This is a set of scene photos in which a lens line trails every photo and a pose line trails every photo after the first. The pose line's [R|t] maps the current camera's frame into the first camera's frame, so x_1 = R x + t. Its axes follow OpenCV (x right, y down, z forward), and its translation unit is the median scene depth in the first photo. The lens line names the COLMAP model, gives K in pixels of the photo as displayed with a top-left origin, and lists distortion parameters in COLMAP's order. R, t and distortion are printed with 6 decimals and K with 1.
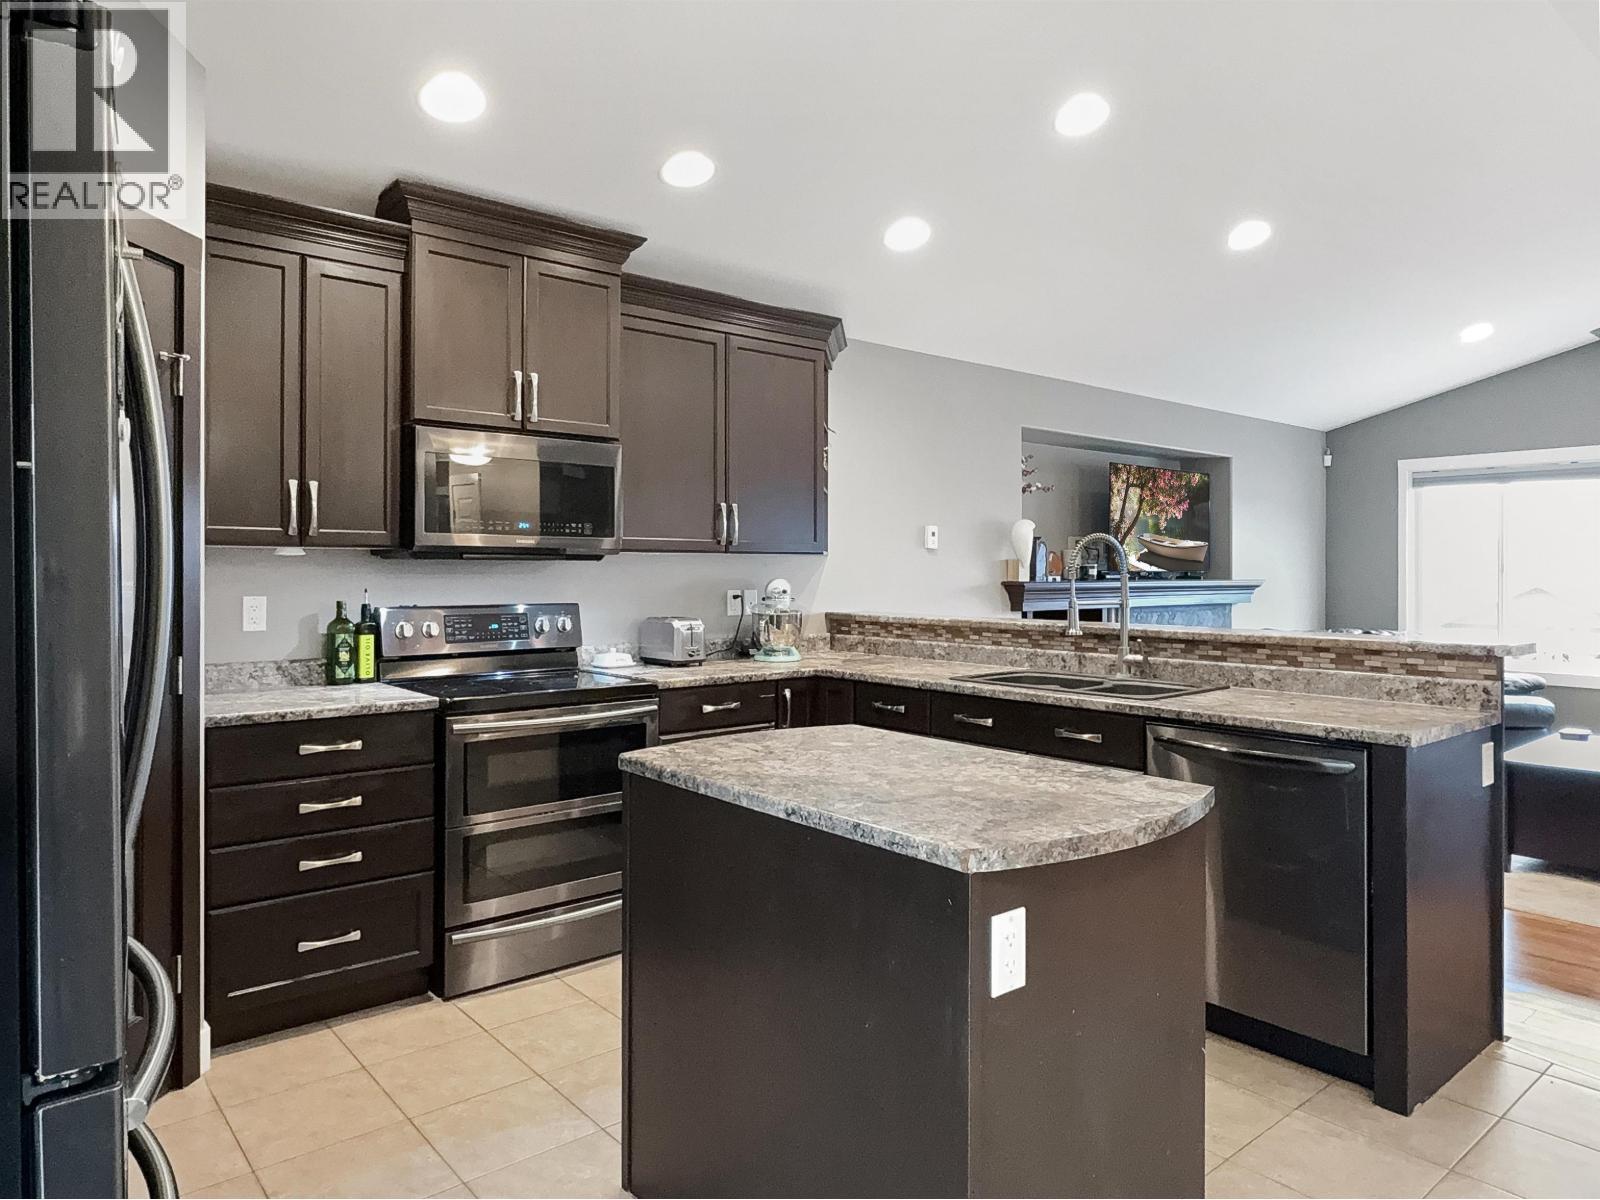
lens RADIAL K [[1027.9, 0, 804.8], [0, 1027.9, 575.6], [0, 0, 1]] dist [-0.003729, 0.002461]
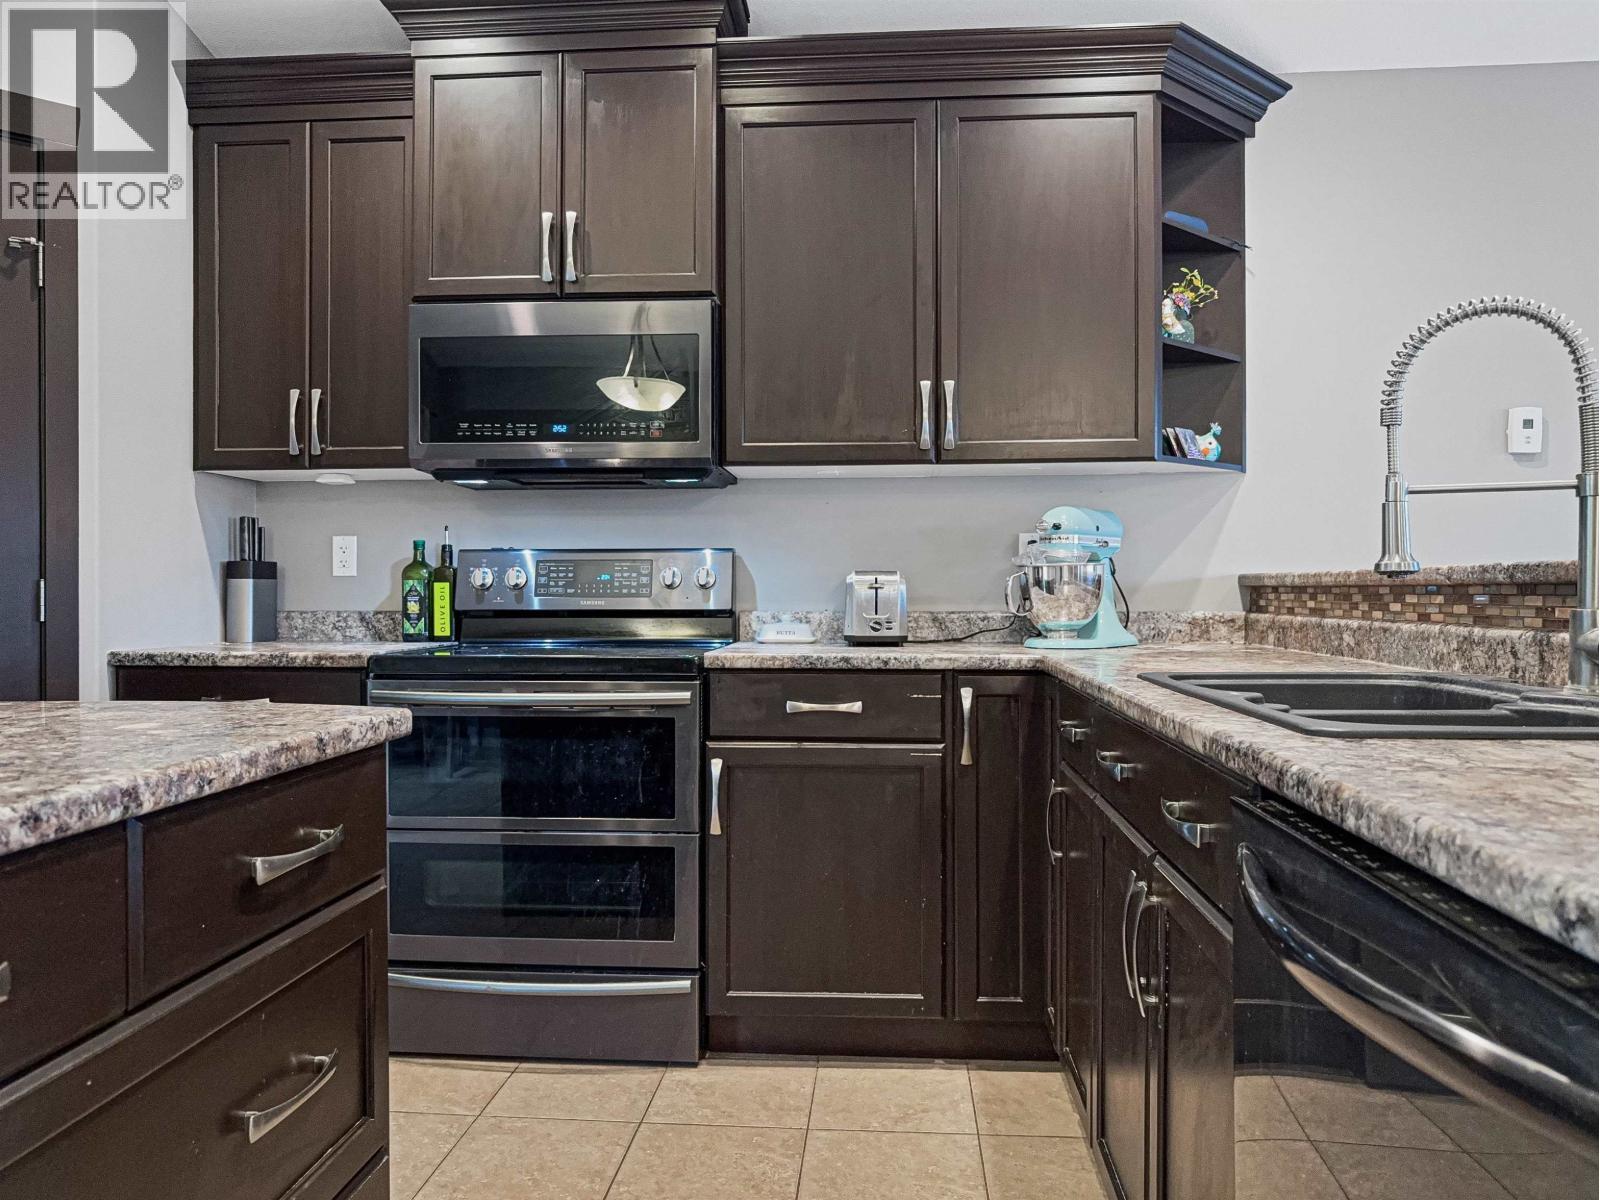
lens RADIAL K [[1149.6, 0, 805.6], [0, 1149.6, 600.5], [0, 0, 1]] dist [-0.007438, -0.000614]
pose [[0.714482, 0.003629, -0.699645, 0.384754], [-0.001096, 0.999991, 0.004068, 0.063486], [0.699653, -0.002139, 0.714479, 0.517200]]
